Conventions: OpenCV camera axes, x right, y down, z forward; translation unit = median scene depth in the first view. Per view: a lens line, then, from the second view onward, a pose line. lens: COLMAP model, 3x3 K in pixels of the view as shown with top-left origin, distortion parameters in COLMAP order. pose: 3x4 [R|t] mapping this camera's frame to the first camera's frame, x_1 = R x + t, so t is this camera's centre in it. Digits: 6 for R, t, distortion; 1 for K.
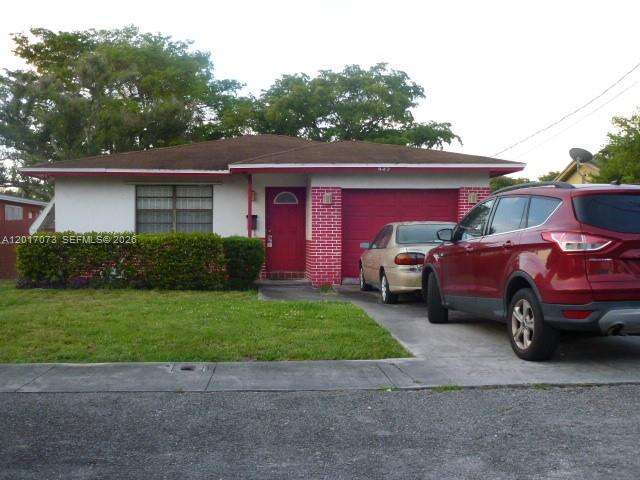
lens RADIAL K [[717.8, 0, 325.3], [0, 717.8, 239.2], [0, 0, 1]] dist [-0.030990, 0.000000]
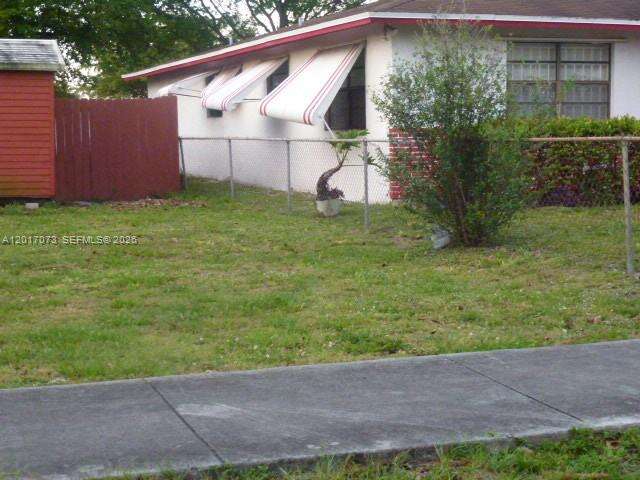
lens RADIAL K [[1218.2, 0, 318.2], [0, 1218.2, 240.3], [0, 0, 1]] dist [0.015703, 0.000000]
pose [[0.962227, -0.034330, 0.270075, -0.707812], [0.010162, 0.995855, 0.090382, -0.001051], [-0.272058, -0.084223, 0.958588, 0.012781]]
